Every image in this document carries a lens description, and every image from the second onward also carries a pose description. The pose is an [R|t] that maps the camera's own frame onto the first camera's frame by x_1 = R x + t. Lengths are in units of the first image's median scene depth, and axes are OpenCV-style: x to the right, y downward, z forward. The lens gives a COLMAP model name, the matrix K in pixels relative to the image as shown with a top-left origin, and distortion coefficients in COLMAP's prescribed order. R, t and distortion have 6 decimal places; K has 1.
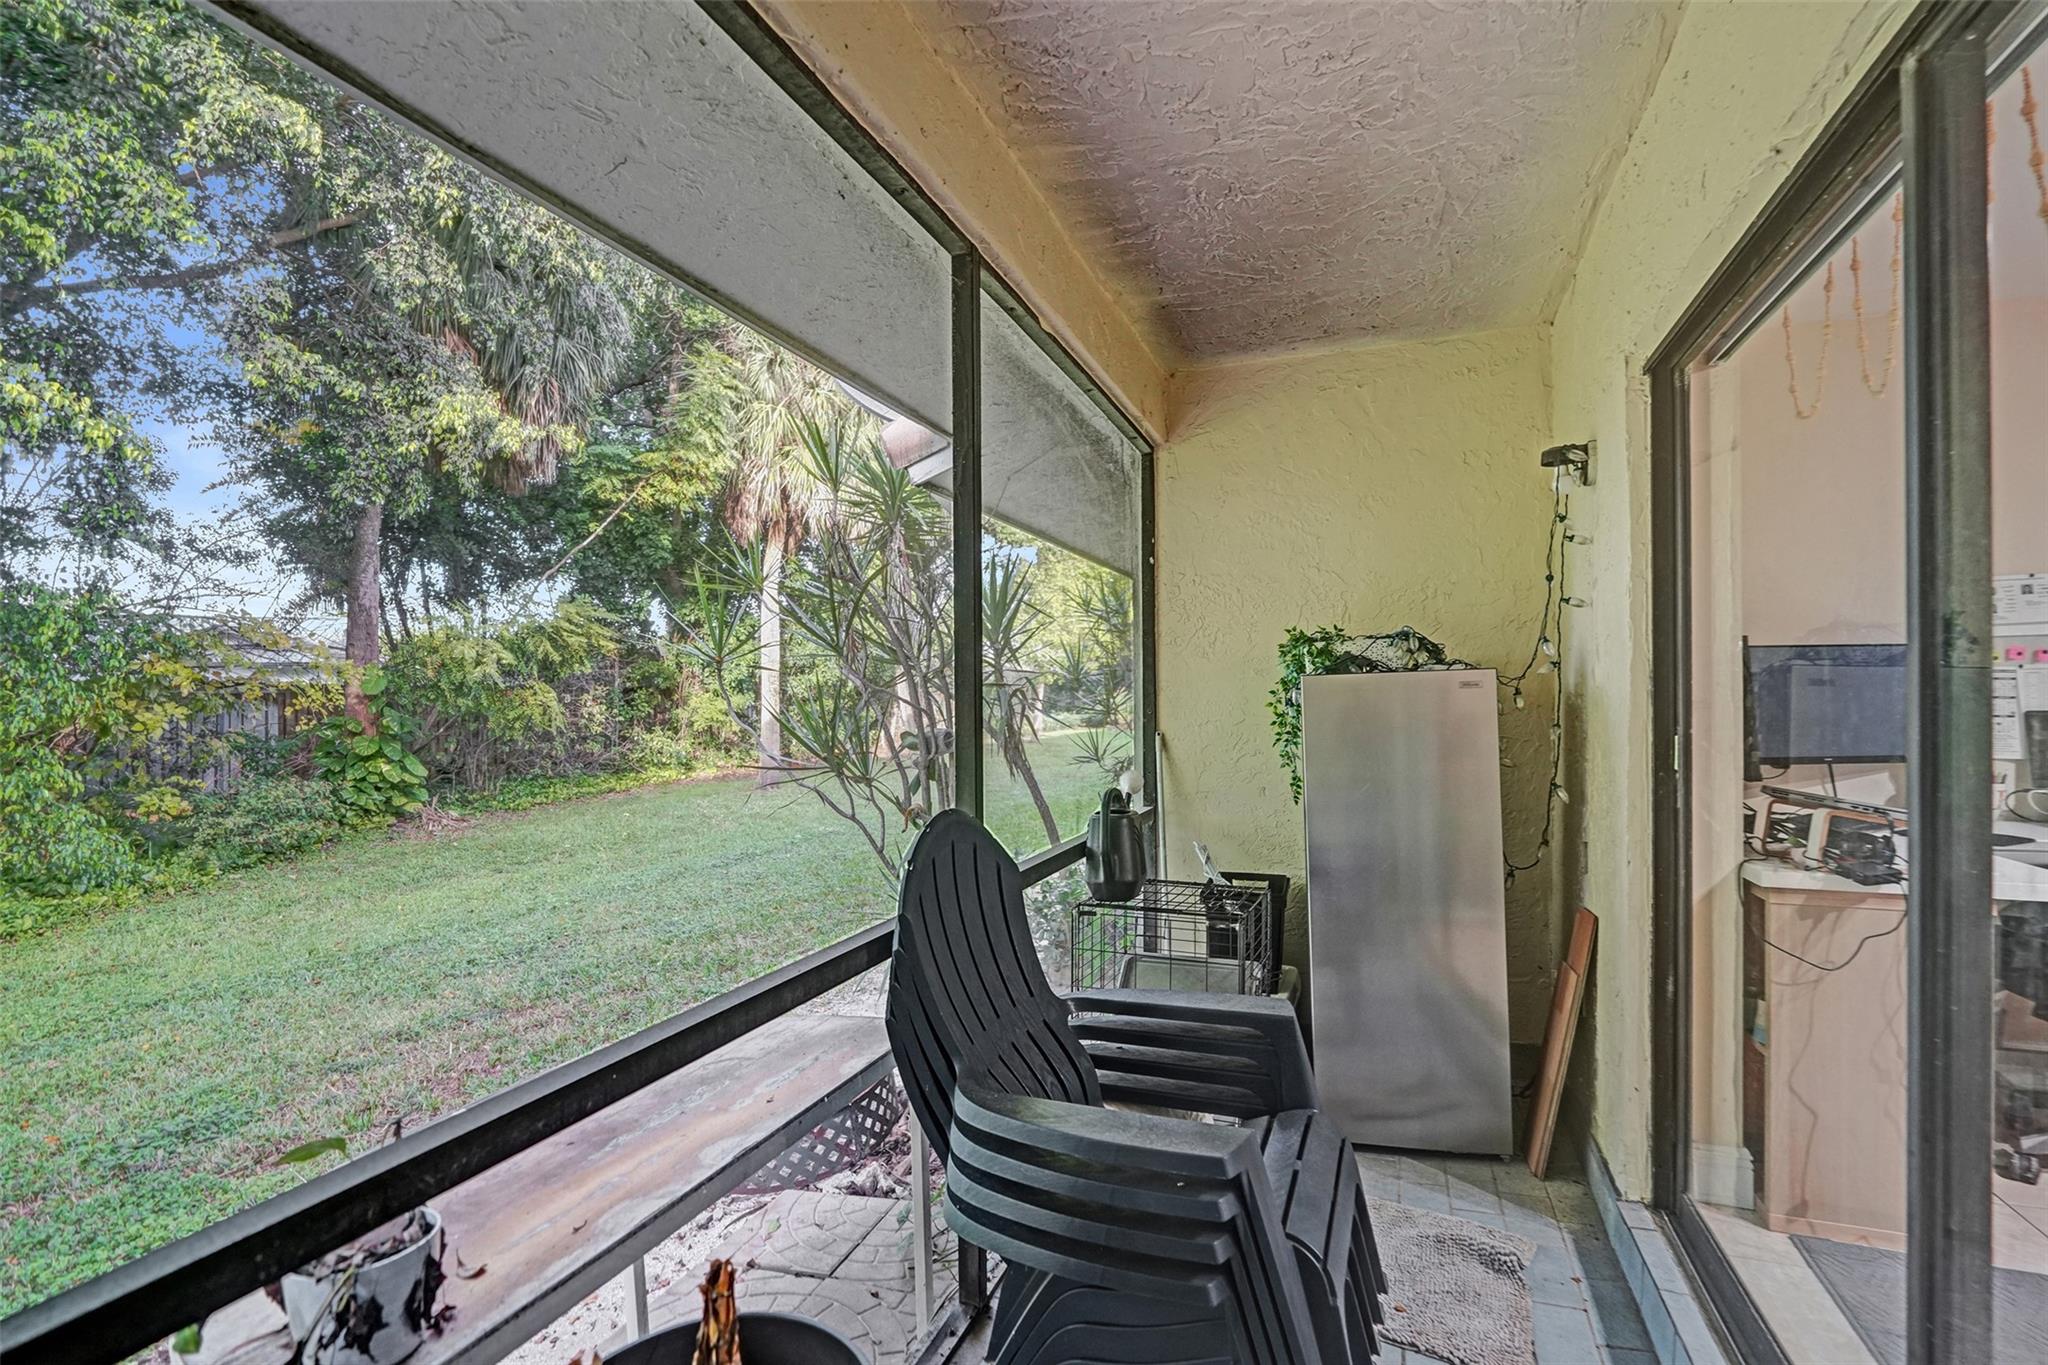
lens RADIAL K [[948.4, 0, 1030.4], [0, 948.4, 701.9], [0, 0, 1]] dist [-0.009802, 0.001336]
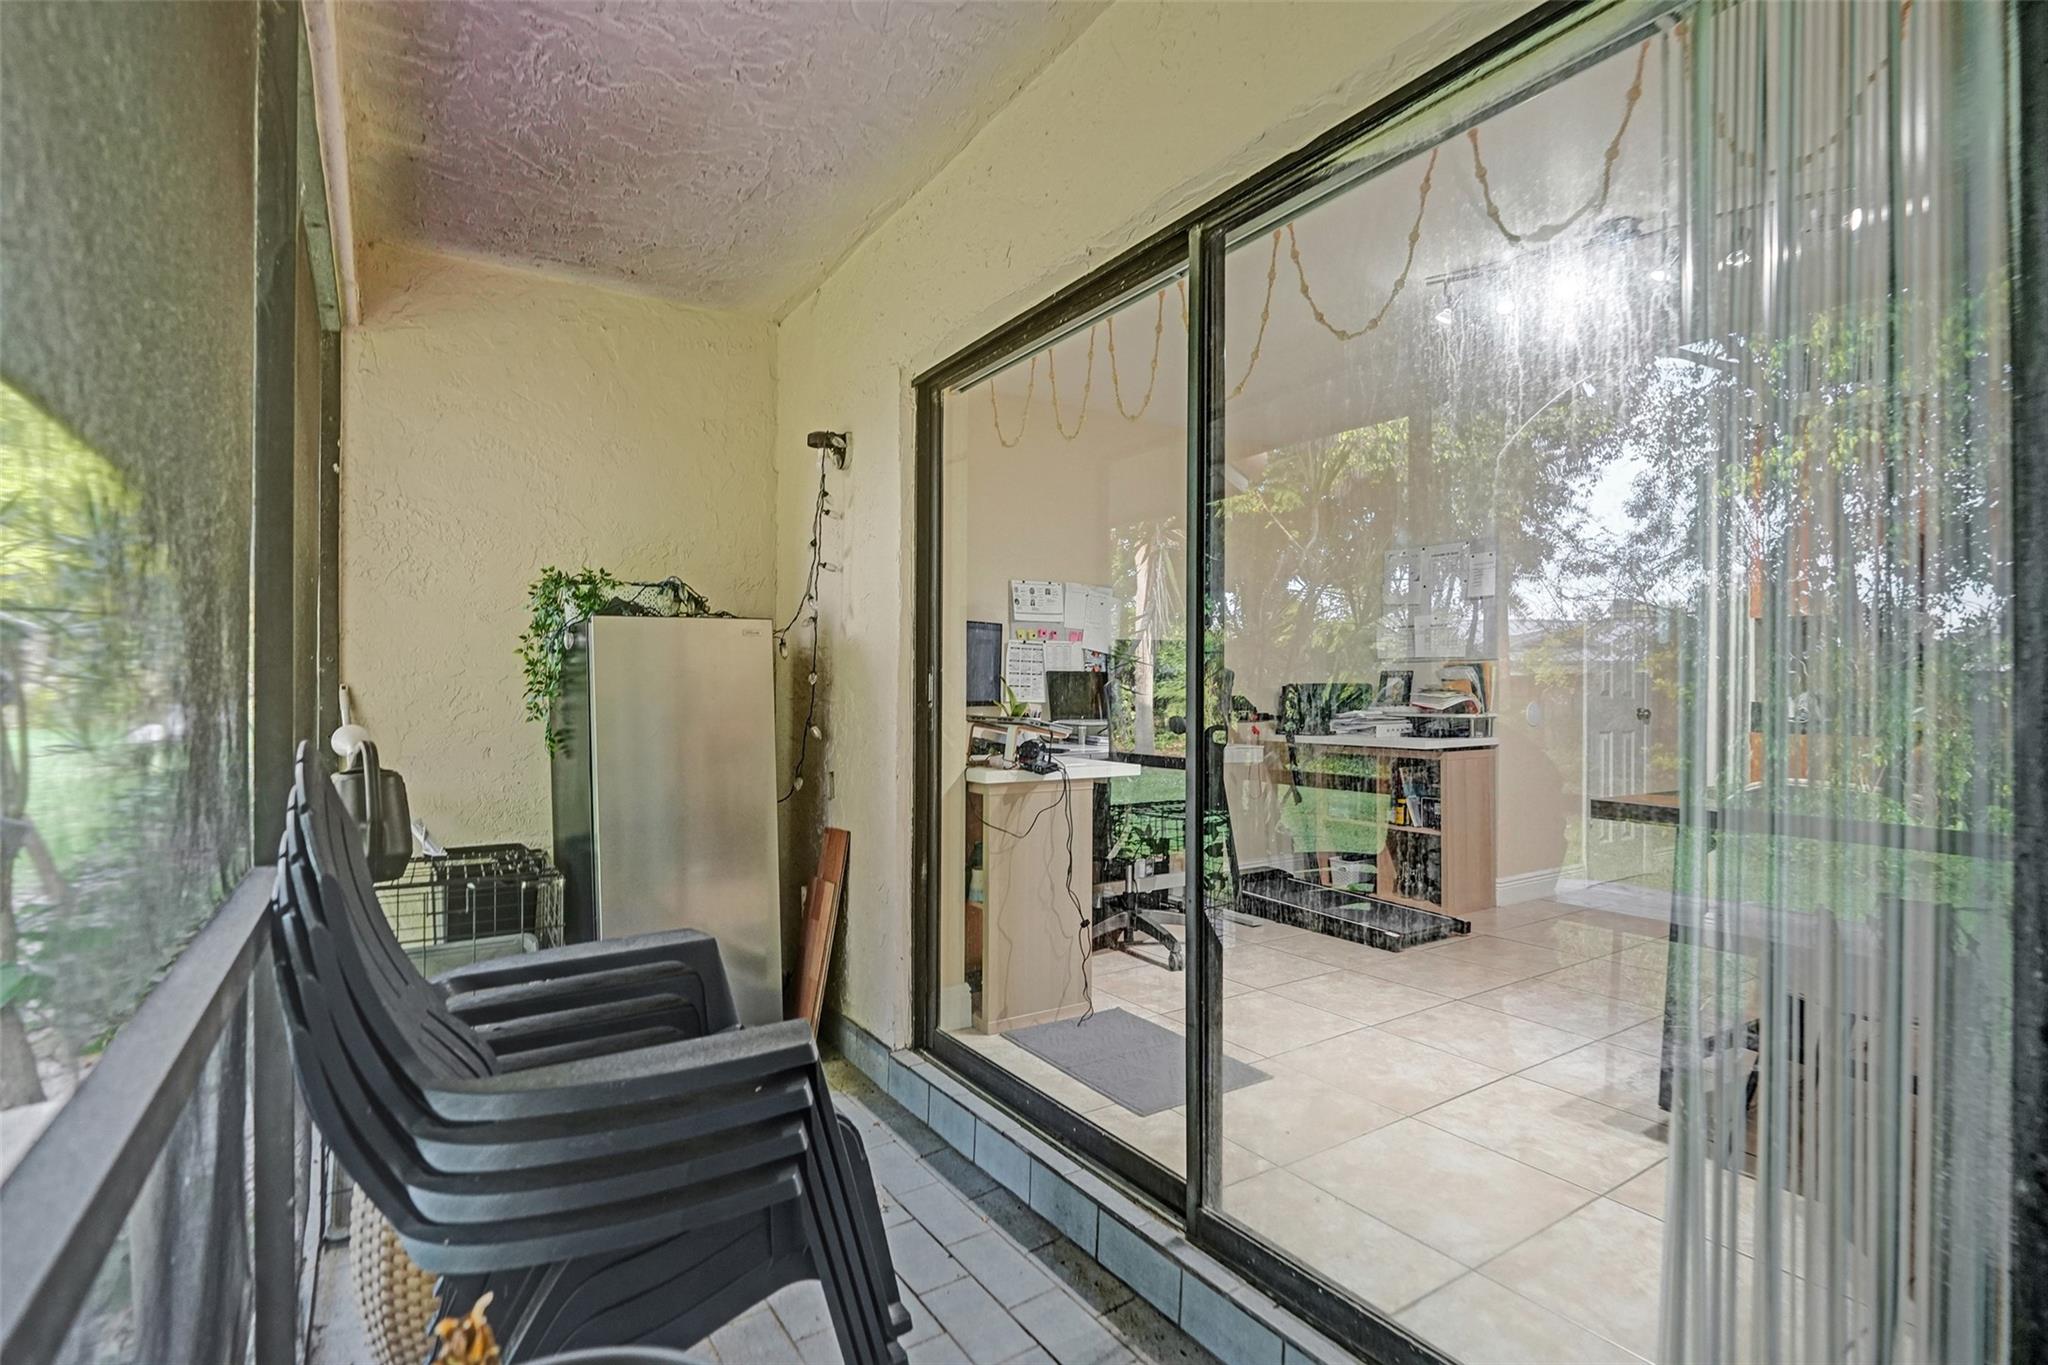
lens RADIAL K [[948.4, 0, 1028.8], [0, 948.4, 683.9], [0, 0, 1]] dist [-0.009802, 0.001336]
pose [[0.608060, 0.009992, 0.793828, -0.226171], [-0.007817, 0.999948, -0.006598, 0.049982], [-0.793853, -0.002194, 0.608106, 0.097481]]
